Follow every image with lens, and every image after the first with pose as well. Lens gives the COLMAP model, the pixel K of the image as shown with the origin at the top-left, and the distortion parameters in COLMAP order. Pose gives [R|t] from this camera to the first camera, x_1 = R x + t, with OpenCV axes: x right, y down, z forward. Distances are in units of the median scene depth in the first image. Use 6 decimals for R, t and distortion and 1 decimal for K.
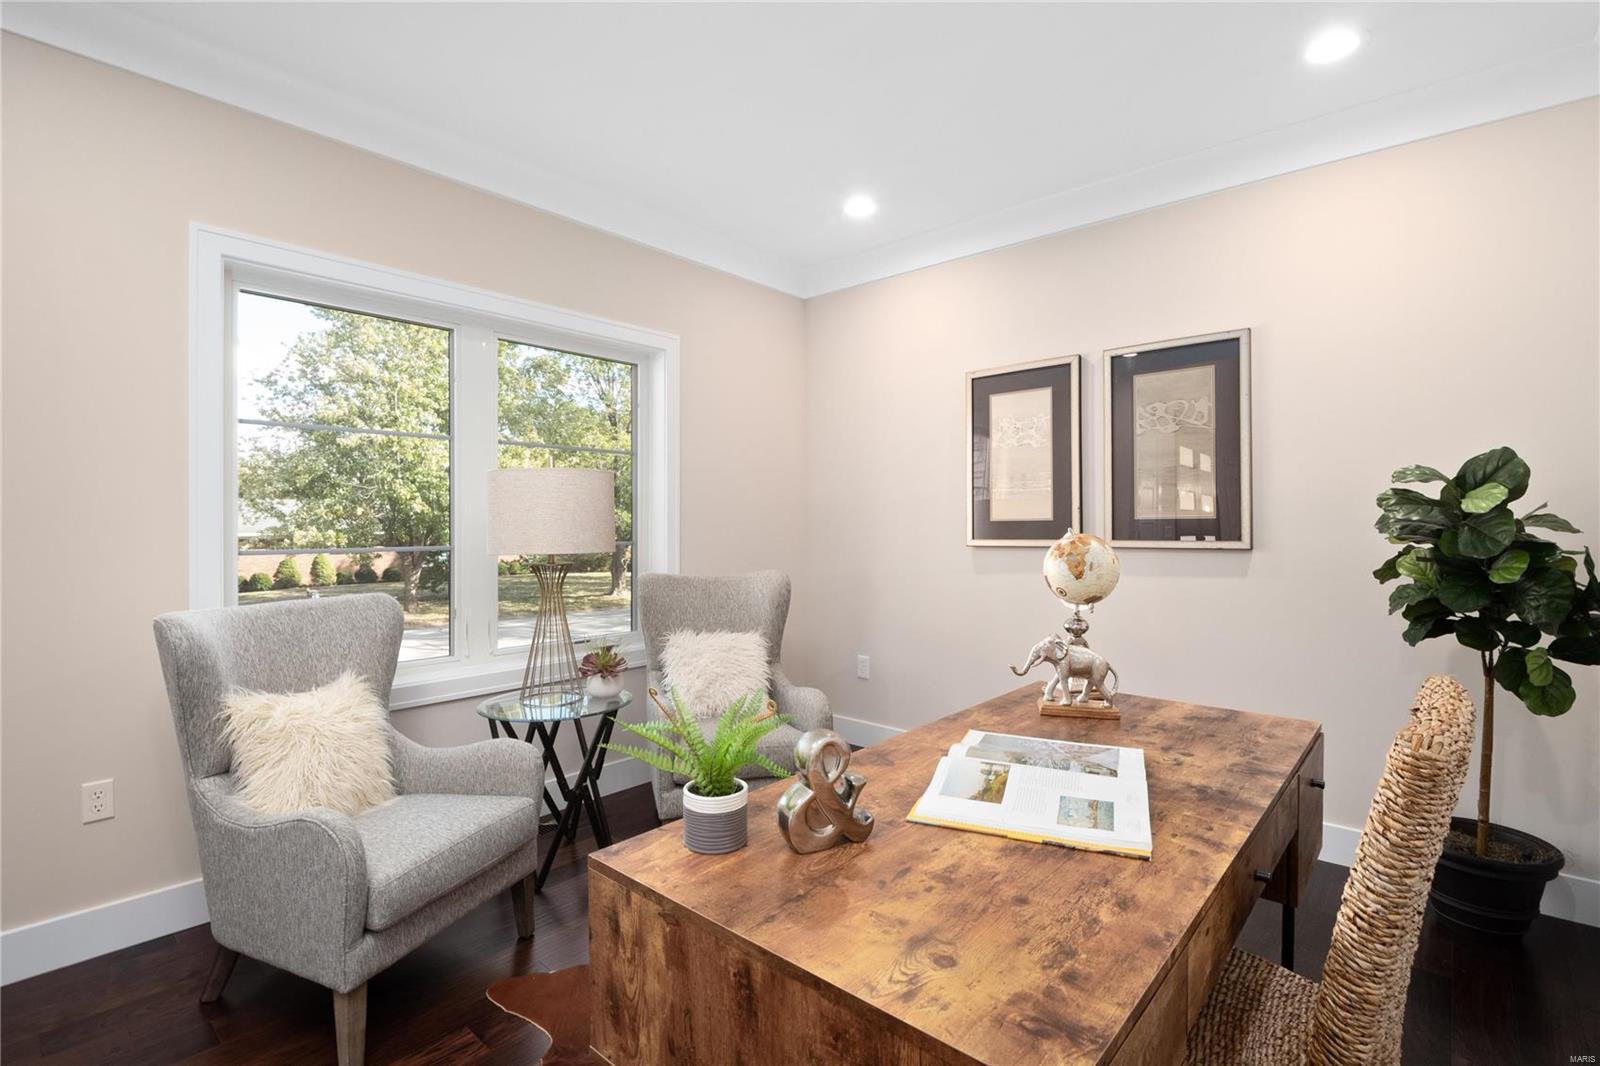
lens RADIAL K [[753.0, 0, 806.7], [0, 753.0, 527.4], [0, 0, 1]] dist [-0.002949, -0.001083]
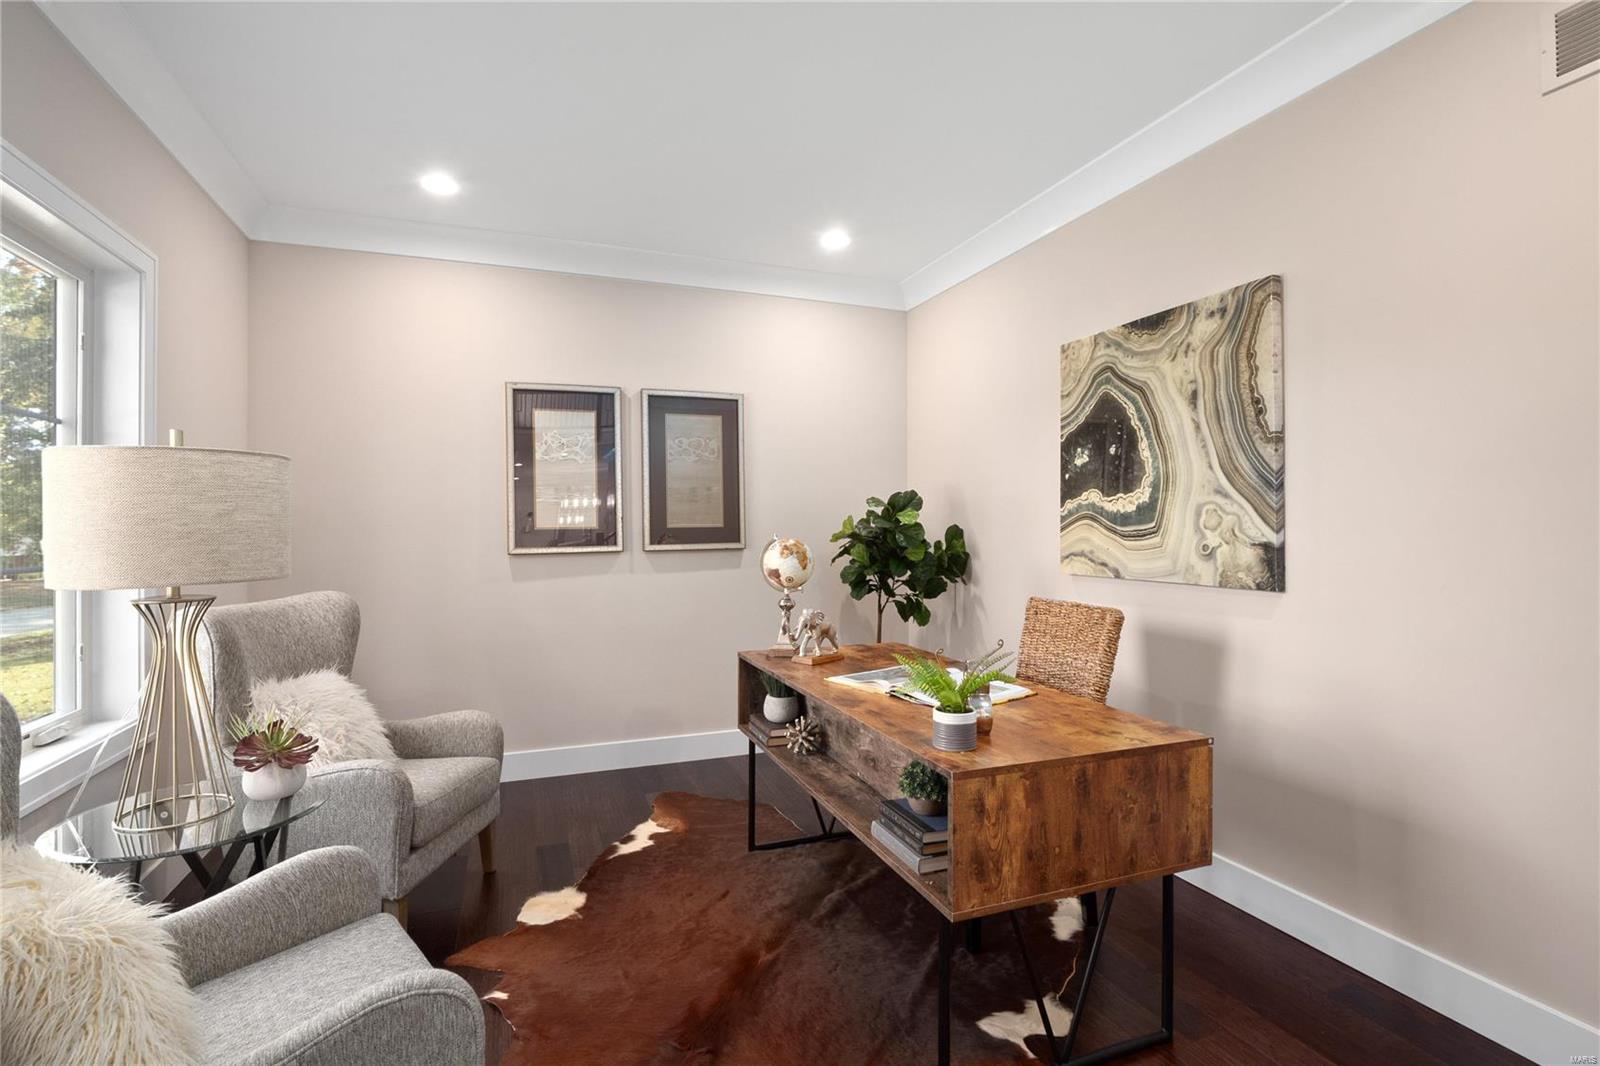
lens RADIAL K [[753.0, 0, 809.2], [0, 753.0, 527.4], [0, 0, 1]] dist [-0.002949, -0.001083]
pose [[0.464574, -0.000792, 0.885534, -0.583863], [0.012137, 0.999911, -0.005472, -0.001757], [-0.885451, 0.013290, 0.464542, 0.212509]]
